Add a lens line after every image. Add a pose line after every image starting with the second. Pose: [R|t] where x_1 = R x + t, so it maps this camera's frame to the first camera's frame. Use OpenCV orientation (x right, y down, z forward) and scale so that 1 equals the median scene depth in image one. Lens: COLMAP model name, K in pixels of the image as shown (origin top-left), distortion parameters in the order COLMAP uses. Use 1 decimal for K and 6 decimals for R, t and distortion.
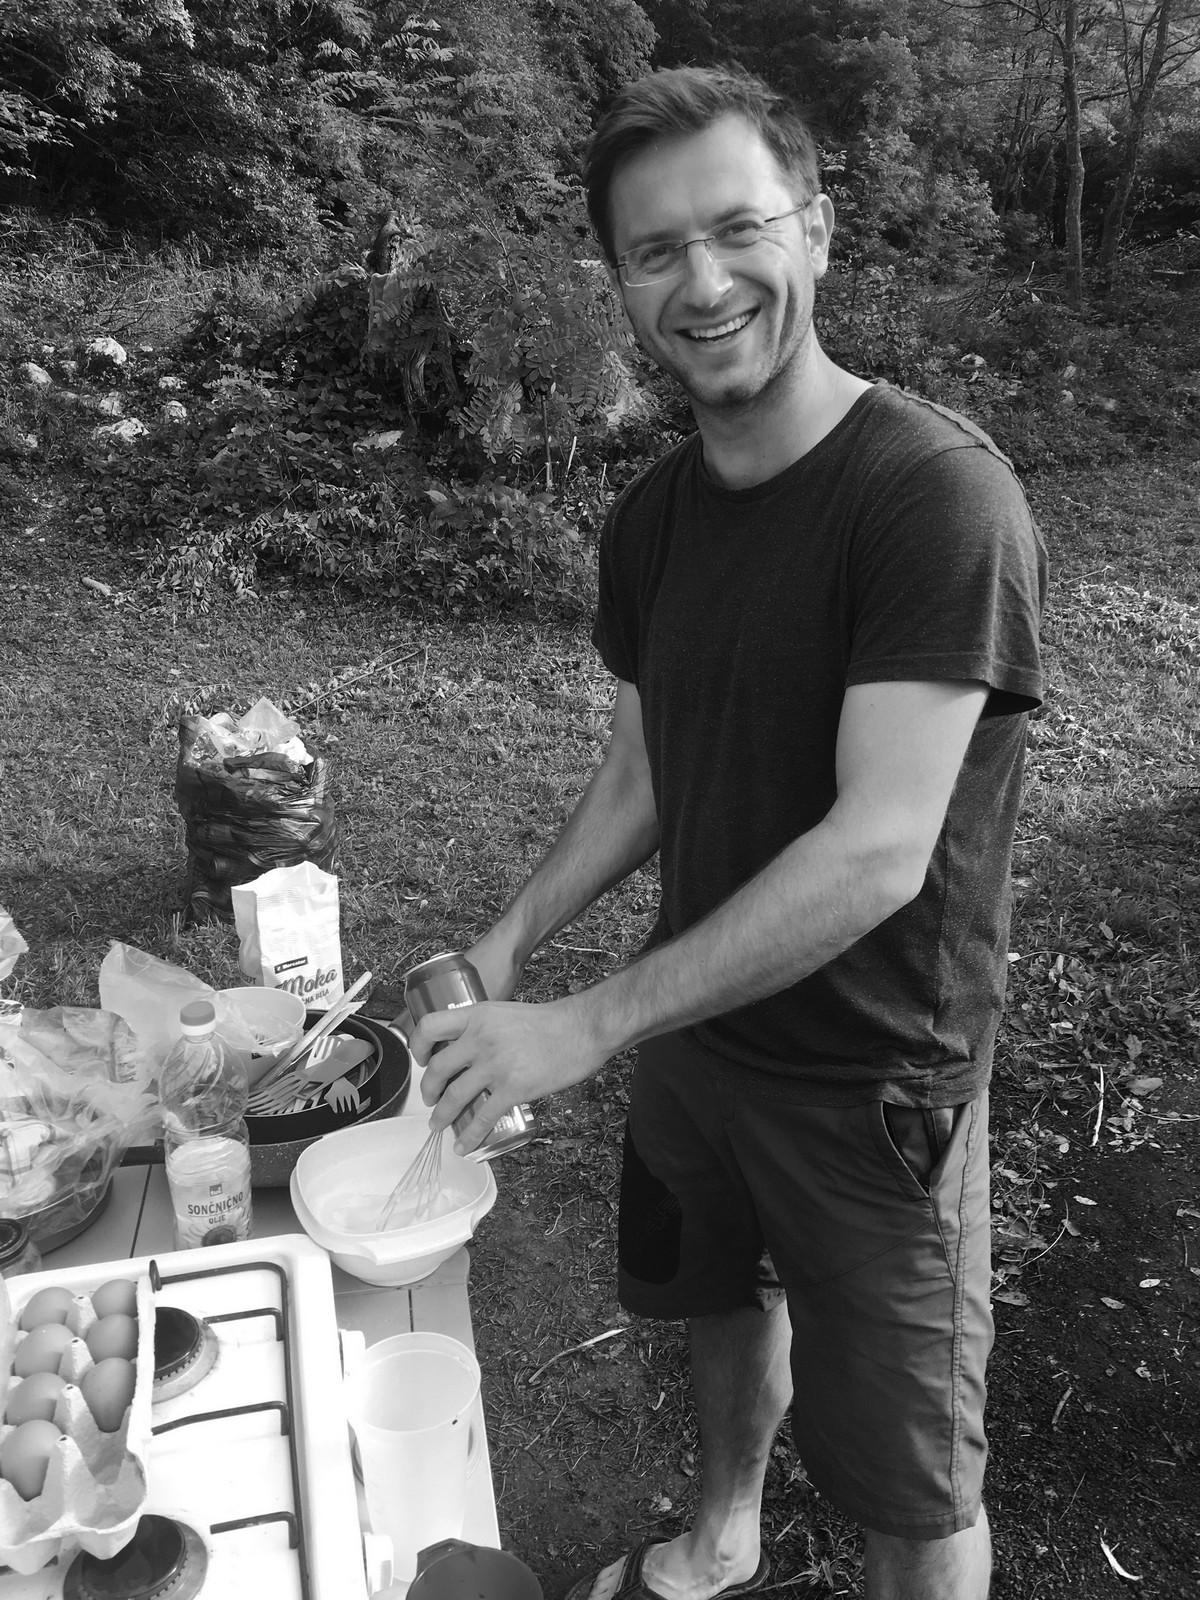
lens RADIAL K [[1378.4, 0, 600.0], [0, 1378.4, 800.0], [0, 0, 1]] dist [0.050757, -0.003349]
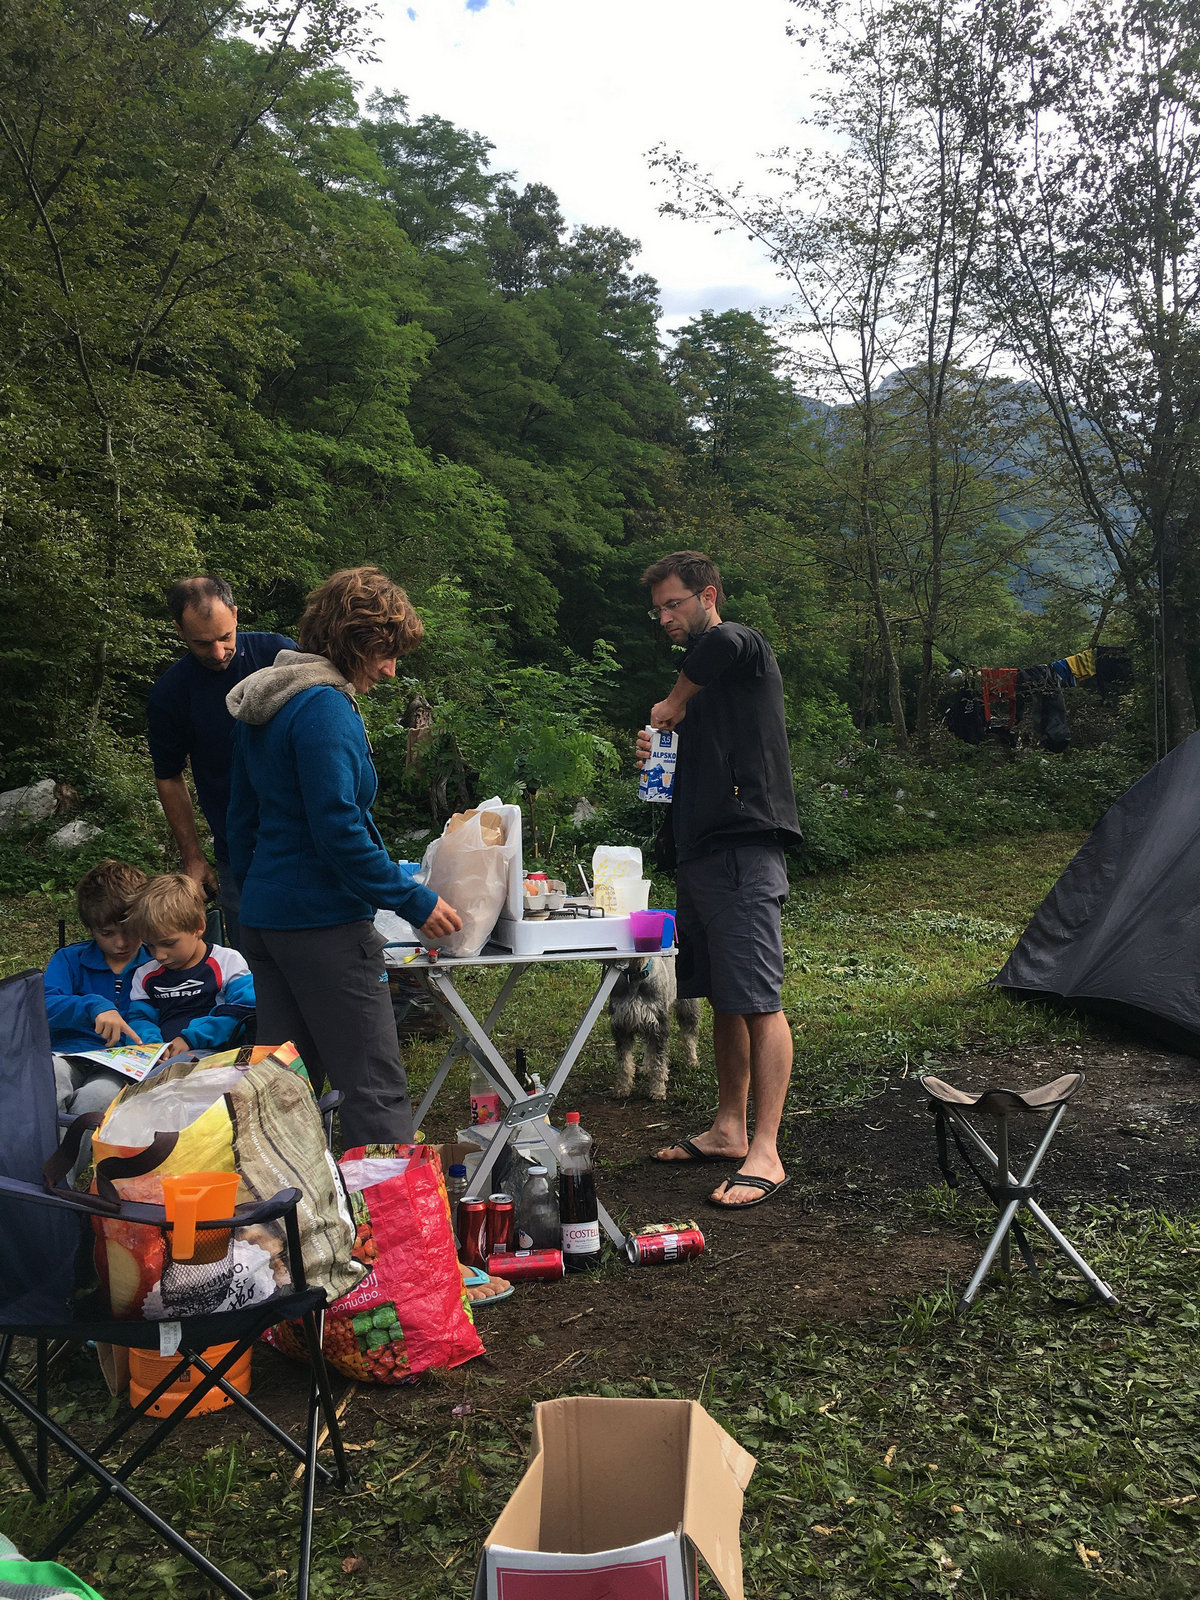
lens RADIAL K [[1378.4, 0, 600.0], [0, 1378.4, 800.0], [0, 0, 1]] dist [0.050757, -0.003349]
pose [[0.997178, -0.034223, 0.066822, -0.058289], [0.055449, 0.935786, -0.348182, 0.189354], [-0.050615, 0.350905, 0.935042, -0.309082]]
